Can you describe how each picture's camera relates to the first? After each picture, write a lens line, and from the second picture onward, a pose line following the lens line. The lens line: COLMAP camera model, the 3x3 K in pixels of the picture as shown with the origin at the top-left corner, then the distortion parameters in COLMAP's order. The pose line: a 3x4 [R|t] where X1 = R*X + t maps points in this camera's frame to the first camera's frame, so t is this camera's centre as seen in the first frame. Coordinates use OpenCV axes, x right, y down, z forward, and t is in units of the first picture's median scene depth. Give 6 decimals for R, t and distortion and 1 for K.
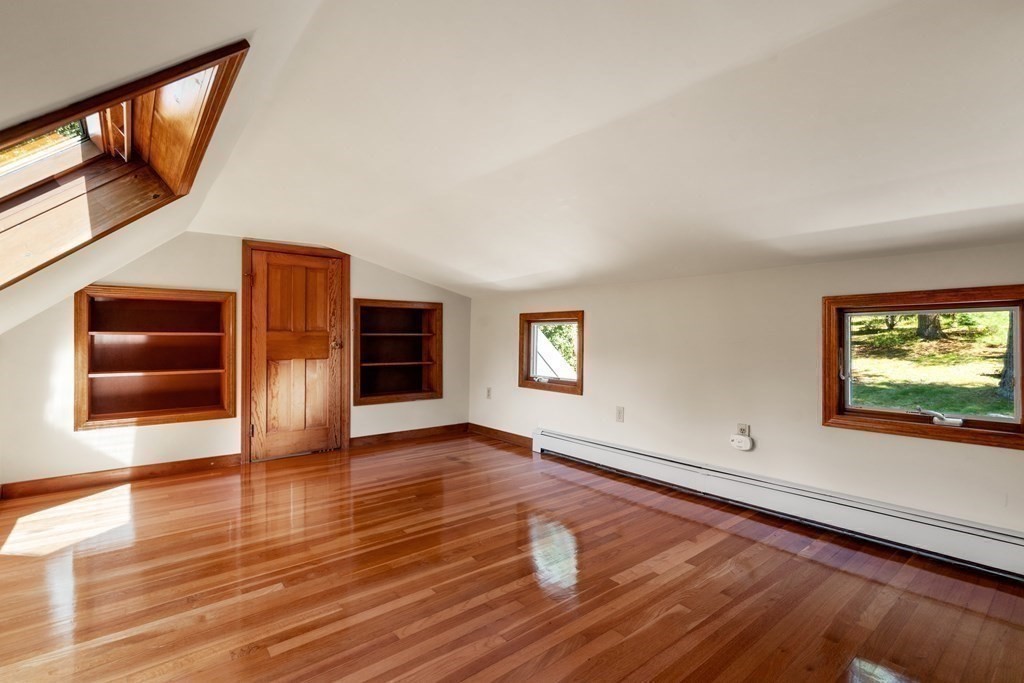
lens RADIAL K [[468.0, 0, 512.0], [0, 468.0, 341.5], [0, 0, 1]] dist [0.000137, 0.000074]
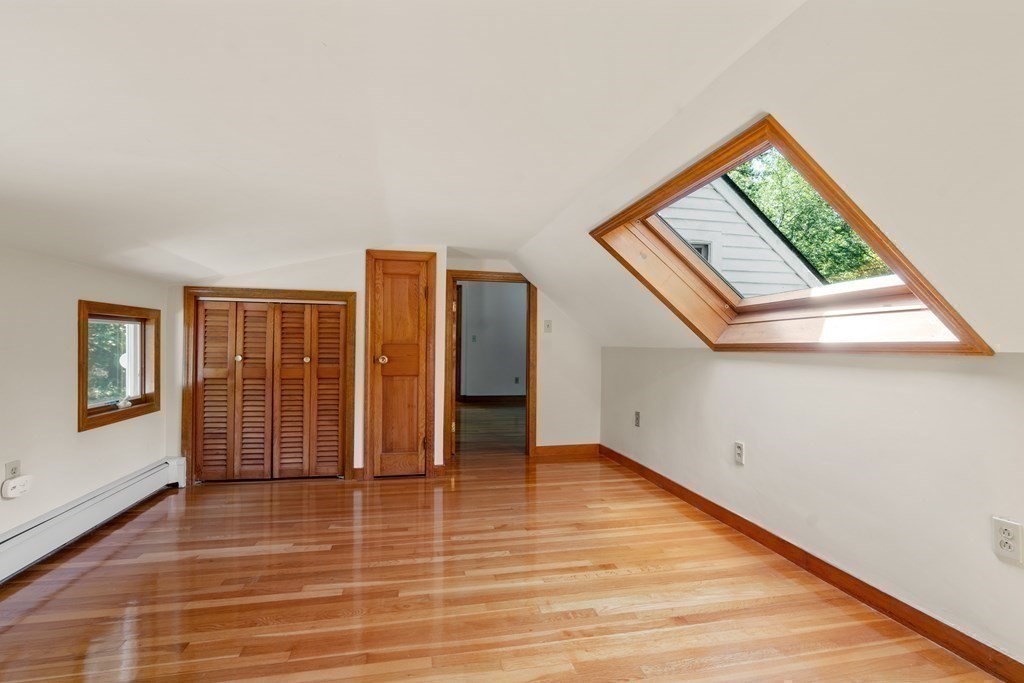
lens RADIAL K [[468.0, 0, 512.0], [0, 468.0, 341.5], [0, 0, 1]] dist [0.000137, 0.000074]
pose [[-0.884190, -0.009650, 0.467028, -0.751830], [-0.014596, 0.999869, -0.006974, -0.013340], [-0.466899, -0.012983, -0.884215, 1.862228]]
